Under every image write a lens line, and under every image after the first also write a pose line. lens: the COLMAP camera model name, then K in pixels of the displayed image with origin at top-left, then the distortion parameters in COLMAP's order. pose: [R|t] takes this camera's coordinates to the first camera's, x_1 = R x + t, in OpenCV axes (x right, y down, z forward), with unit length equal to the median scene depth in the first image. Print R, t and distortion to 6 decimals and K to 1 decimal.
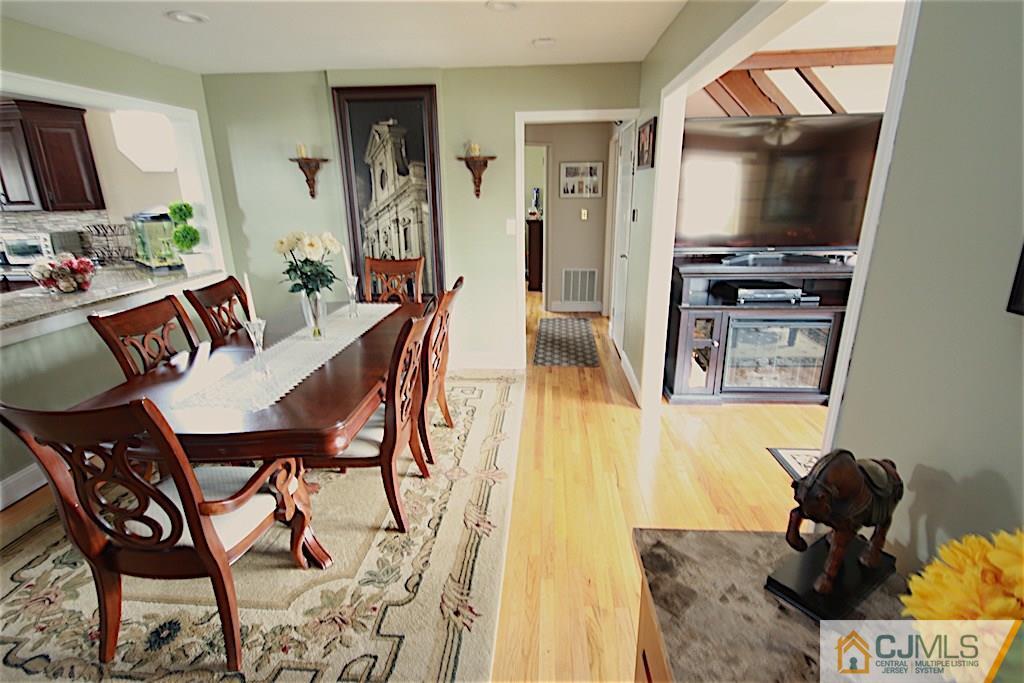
lens RADIAL K [[509.7, 0, 513.2], [0, 509.7, 342.4], [0, 0, 1]] dist [0.006340, -0.002082]
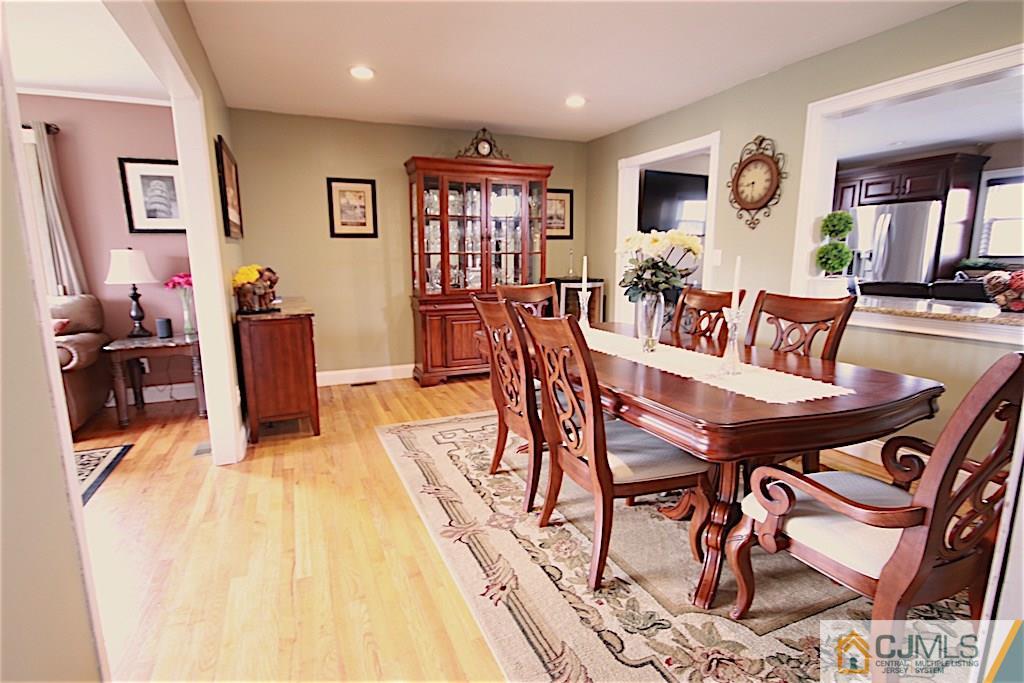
lens RADIAL K [[509.7, 0, 510.2], [0, 509.7, 349.6], [0, 0, 1]] dist [0.006340, -0.002082]
pose [[-0.887714, 0.096730, -0.450120, 0.285081], [-0.120003, 0.895270, 0.429058, -0.450537], [0.444482, 0.434896, -0.783135, 1.965975]]
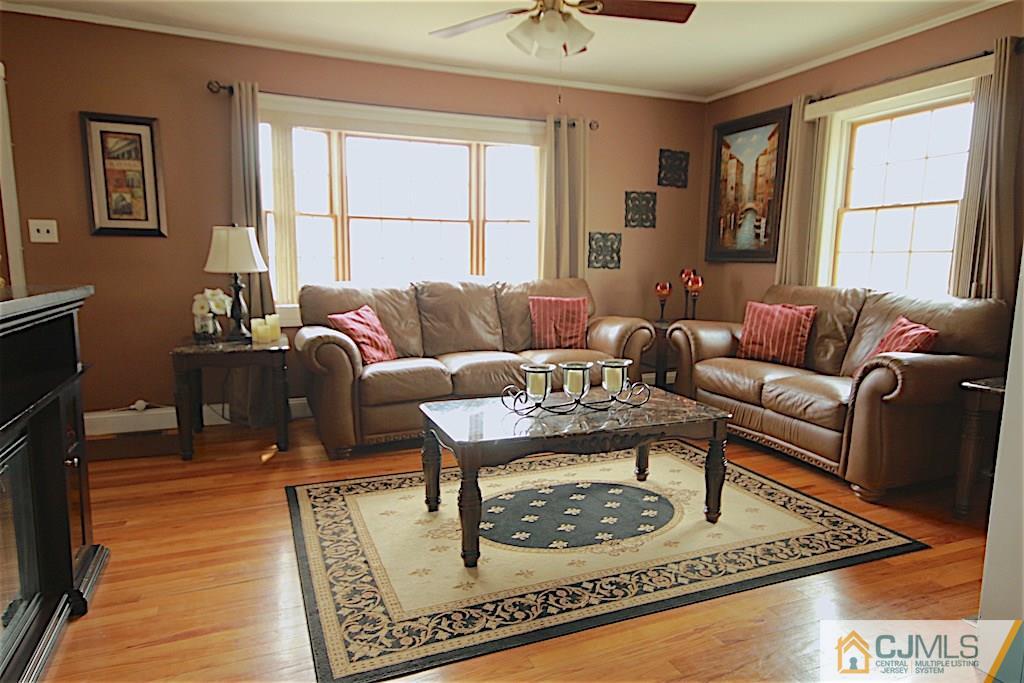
lens RADIAL K [[629.8, 0, 512.6], [0, 629.8, 349.8], [0, 0, 1]] dist [0.012776, 0.005523]
pose [[-0.450701, -0.123902, 0.884034, 0.003266], [0.248752, 0.933662, 0.257677, -0.211538], [-0.857316, 0.336041, -0.389981, 1.356898]]
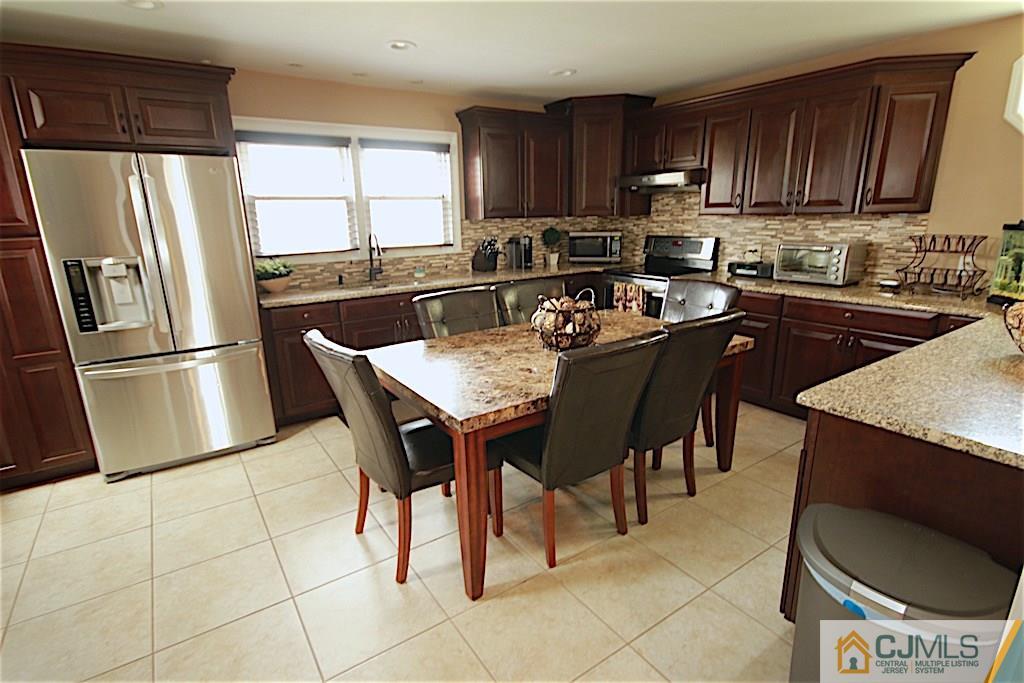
lens RADIAL K [[509.7, 0, 502.1], [0, 509.7, 344.2], [0, 0, 1]] dist [0.006340, -0.002082]
pose [[0.614087, 0.194773, -0.764827, -1.242779], [-0.210678, 0.974360, 0.078977, -0.063337], [0.760600, 0.112633, 0.639376, 0.361116]]
